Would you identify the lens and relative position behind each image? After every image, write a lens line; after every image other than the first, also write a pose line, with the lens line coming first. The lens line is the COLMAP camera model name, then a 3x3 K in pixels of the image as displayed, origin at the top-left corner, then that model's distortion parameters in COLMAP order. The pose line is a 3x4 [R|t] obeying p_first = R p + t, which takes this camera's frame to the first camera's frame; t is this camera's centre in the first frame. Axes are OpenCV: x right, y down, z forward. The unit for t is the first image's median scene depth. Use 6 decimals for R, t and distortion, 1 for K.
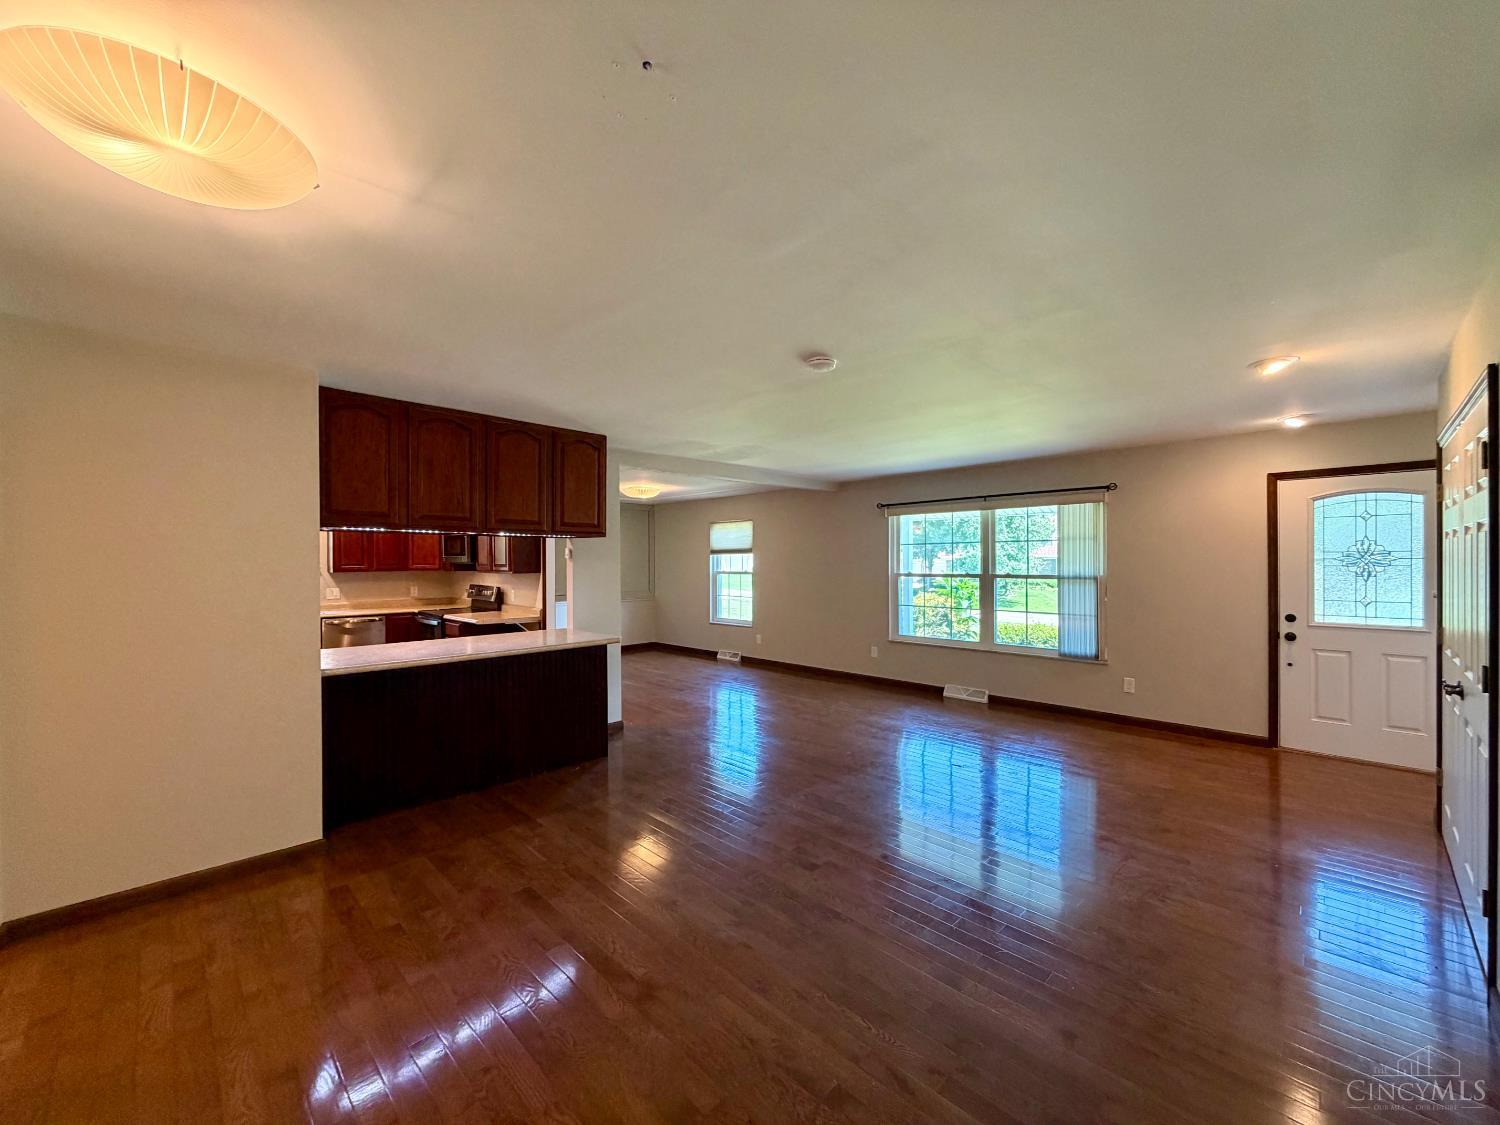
lens RADIAL K [[598.9, 0, 745.5], [0, 598.9, 562.8], [0, 0, 1]] dist [0.000713, 0.000500]
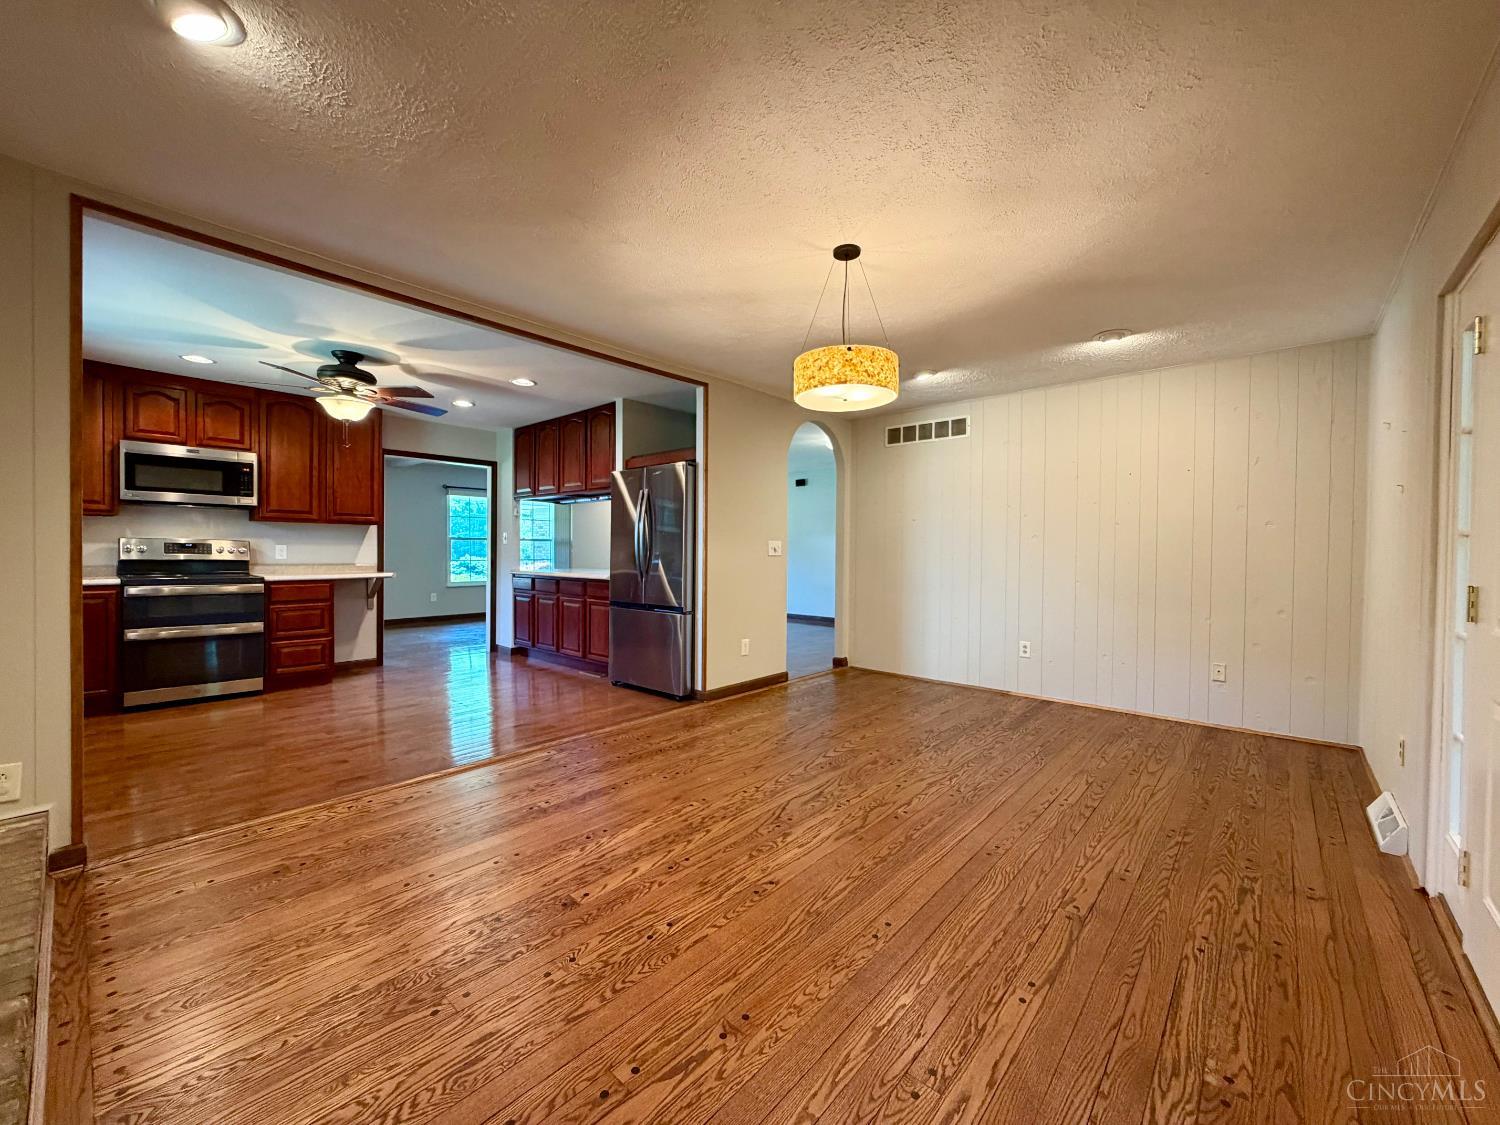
lens RADIAL K [[598.9, 0, 745.5], [0, 598.9, 562.8], [0, 0, 1]] dist [0.000713, 0.000500]
pose [[-0.067276, -0.016989, 0.997590, -1.302232], [-0.004945, 0.999848, 0.016694, 0.055790], [-0.997722, -0.003810, -0.067350, 0.471851]]
